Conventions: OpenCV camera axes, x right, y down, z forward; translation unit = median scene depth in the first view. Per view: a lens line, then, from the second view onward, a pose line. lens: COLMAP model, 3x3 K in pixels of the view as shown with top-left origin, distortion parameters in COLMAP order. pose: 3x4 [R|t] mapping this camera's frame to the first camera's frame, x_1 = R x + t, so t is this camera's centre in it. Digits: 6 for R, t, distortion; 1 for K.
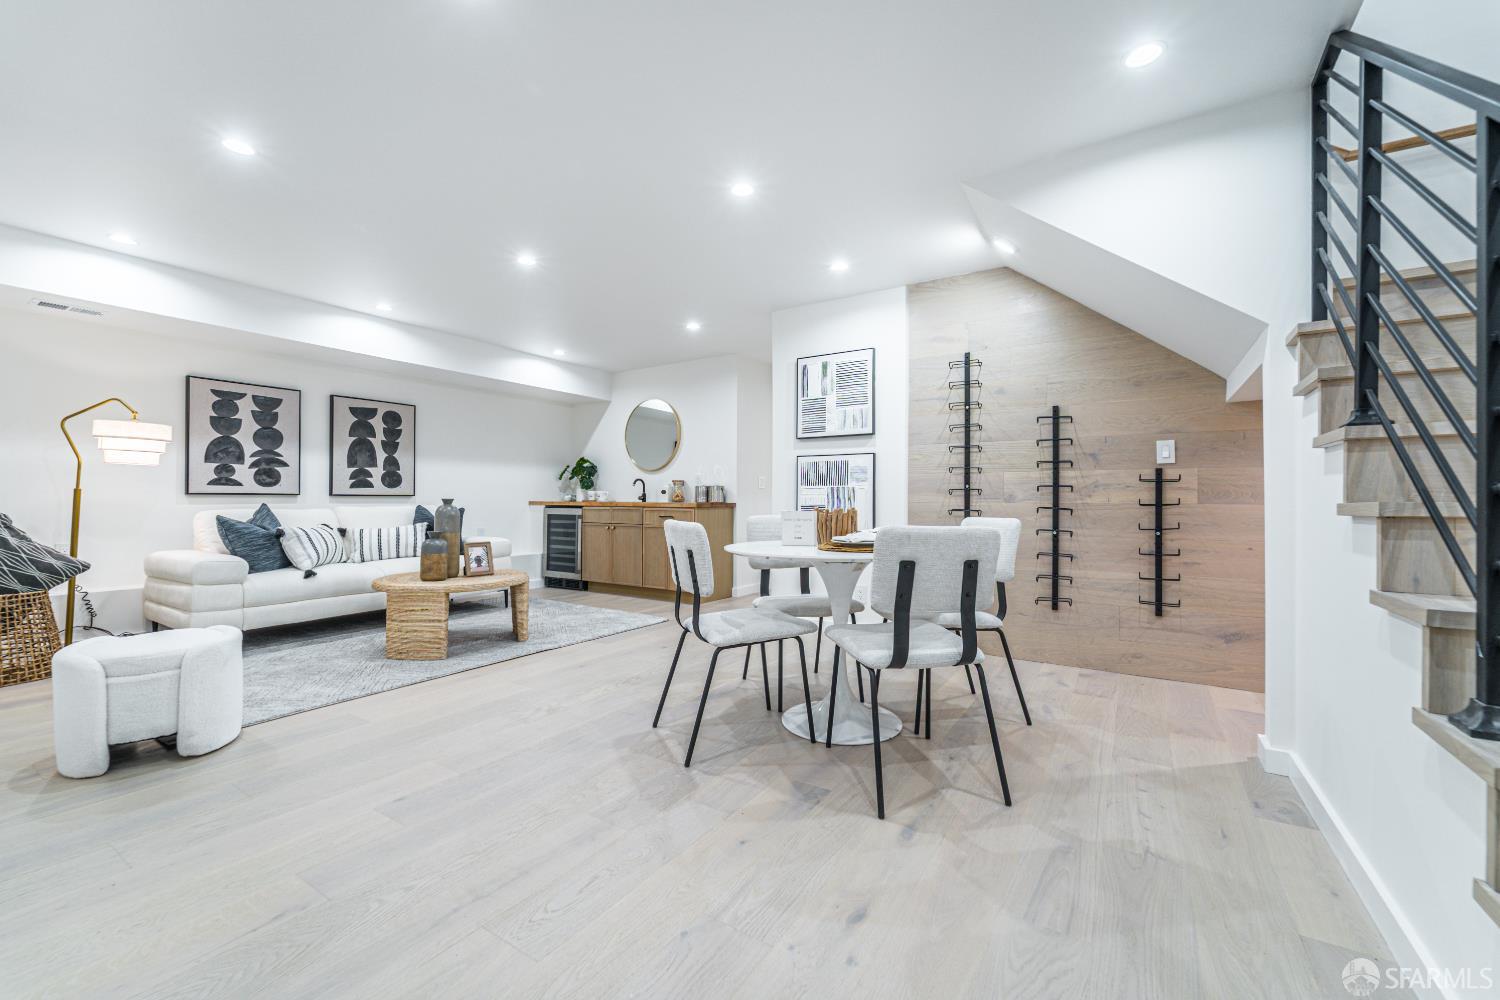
lens RADIAL K [[605.4, 0, 747.3], [0, 605.4, 497.1], [0, 0, 1]] dist [-0.001069, -0.000543]
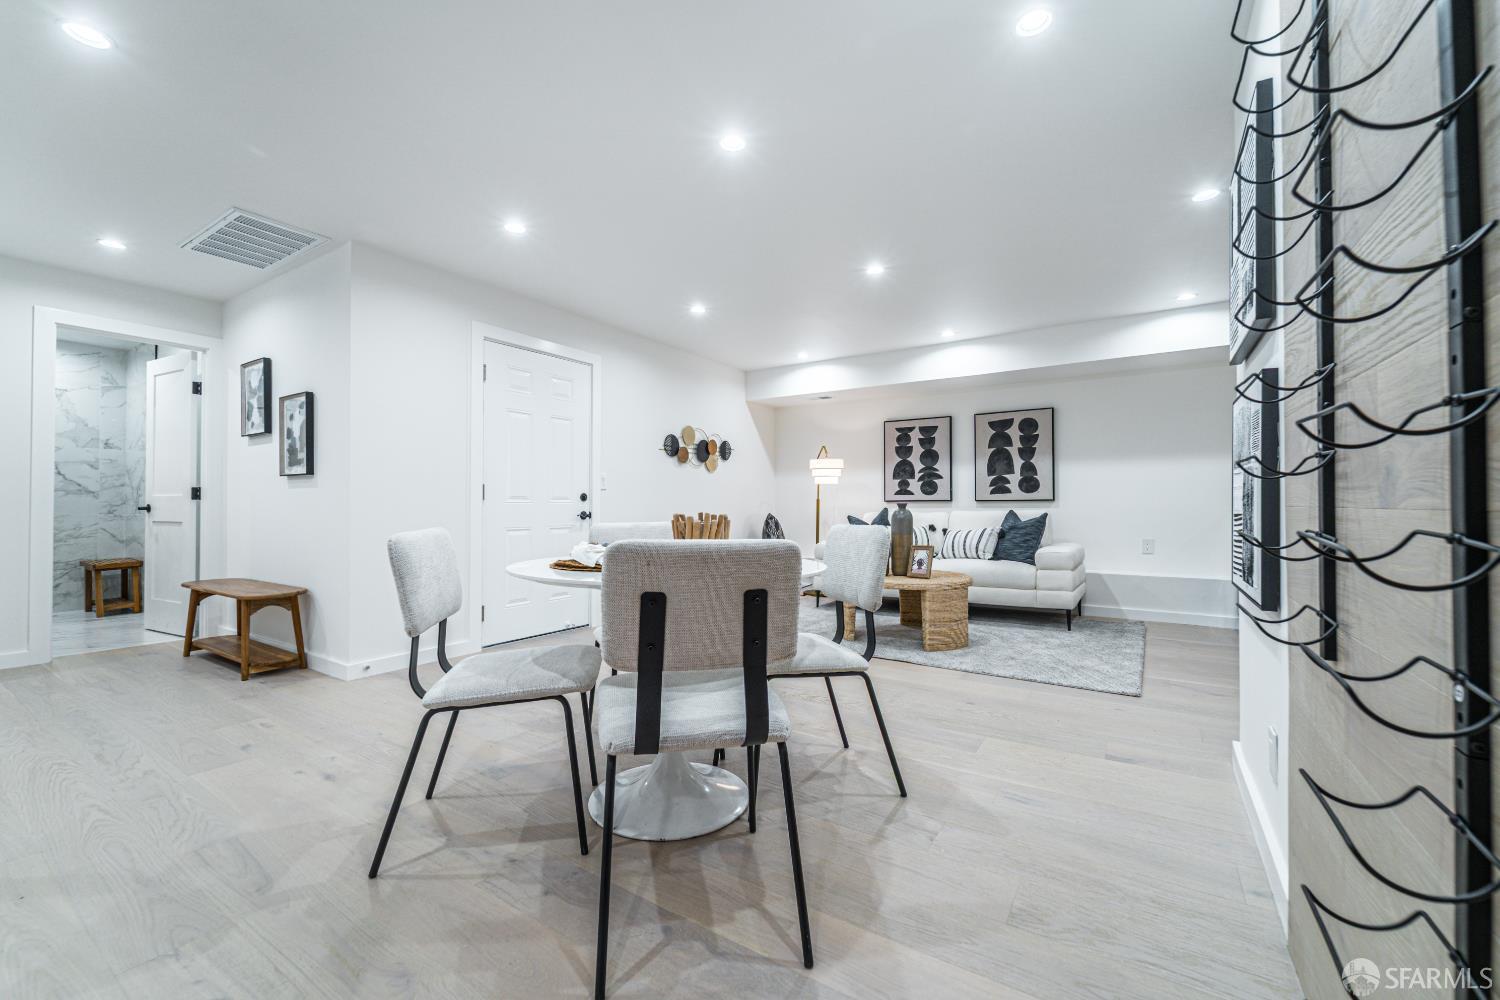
lens RADIAL K [[605.0, 0, 746.0], [0, 605.0, 497.0], [0, 0, 1]] dist [-0.002361, -0.000872]
pose [[-0.009616, -0.017779, -0.999796, 0.544203], [0.007924, 0.999809, -0.017855, 0.007535], [0.999922, -0.008094, -0.009473, 0.660525]]
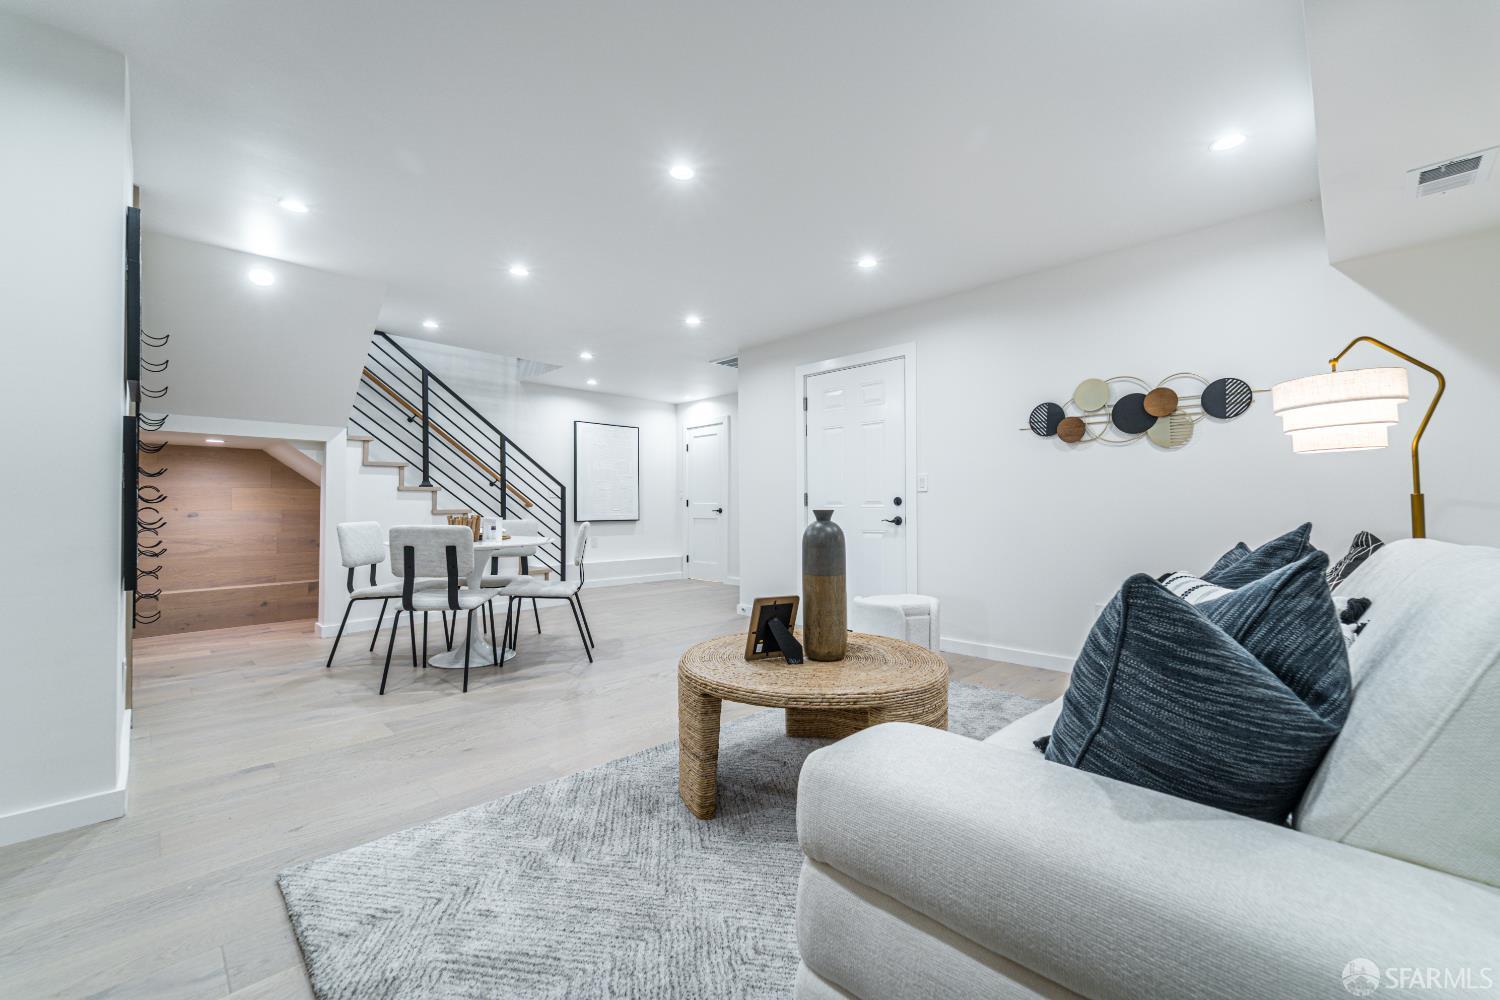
lens RADIAL K [[605.4, 0, 747.3], [0, 605.4, 497.1], [0, 0, 1]] dist [-0.001069, -0.000543]
pose [[-0.978961, 0.004454, 0.204000, -0.488269], [-0.000235, 0.999736, -0.022954, 0.002318], [-0.204048, -0.022519, -0.978702, 1.395912]]
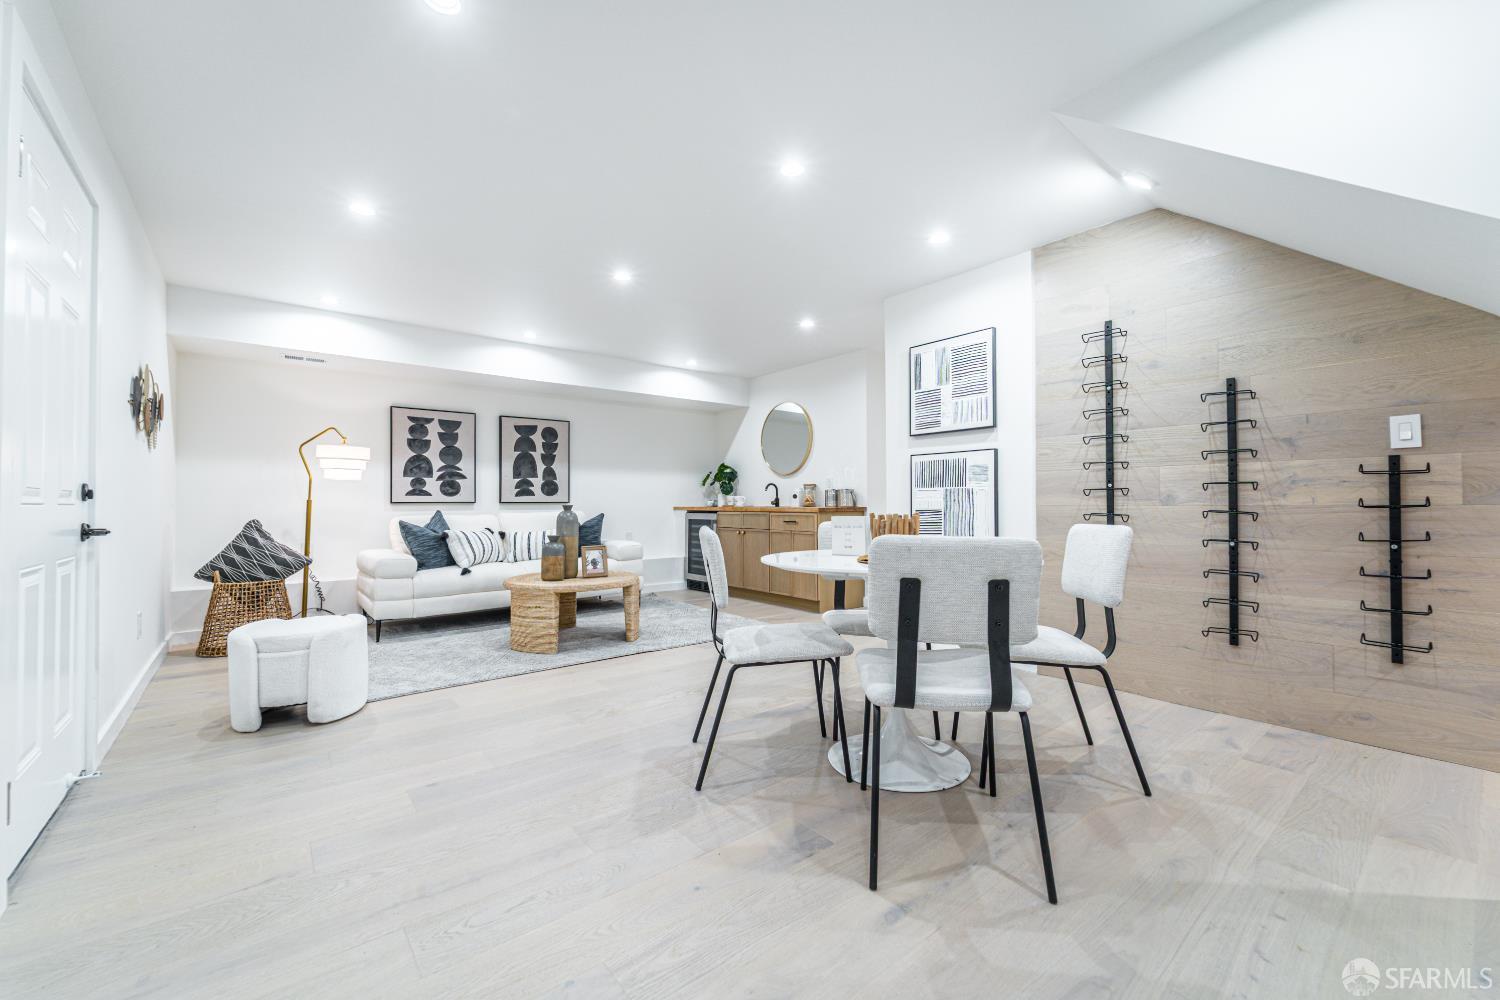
lens RADIAL K [[605.0, 0, 746.0], [0, 605.0, 497.0], [0, 0, 1]] dist [-0.002361, -0.000872]
pose [[0.948893, -0.012168, -0.315362, 0.135469], [0.010136, 0.999916, -0.008084, -0.000278], [0.315434, 0.004475, 0.948937, 0.066275]]
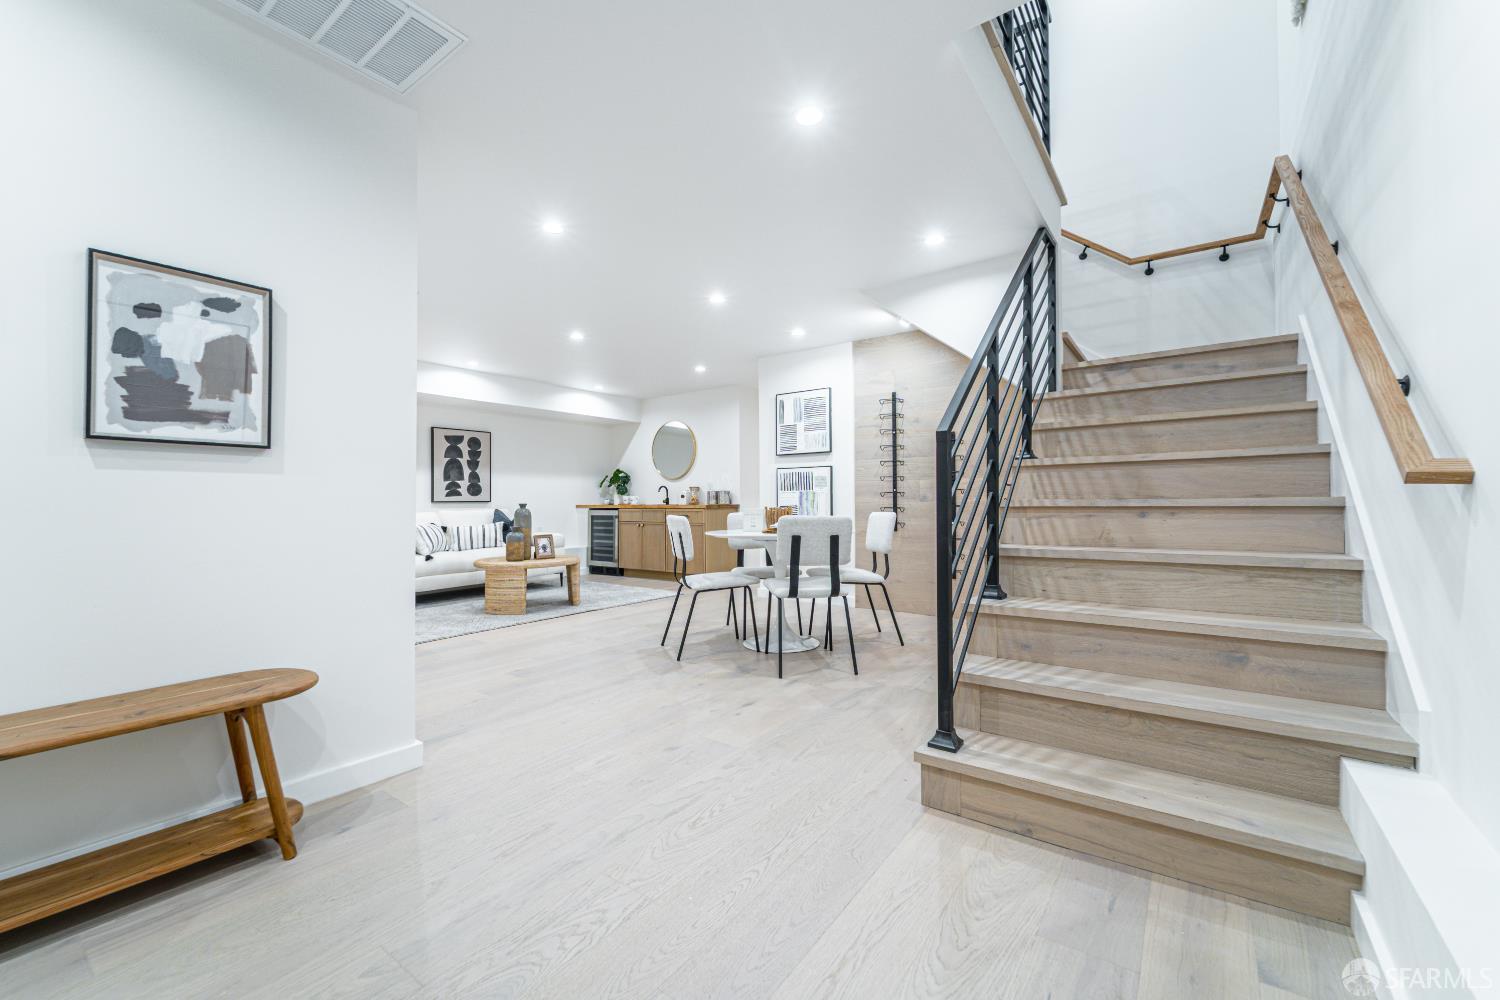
lens RADIAL K [[608.6, 0, 750.2], [0, 608.6, 496.8], [0, 0, 1]] dist [-0.022198, -0.000509]
pose [[0.998318, -0.012286, -0.056654, 0.100530], [0.012083, 0.999919, -0.003912, -0.001085], [0.056698, 0.003221, 0.998386, -0.338214]]
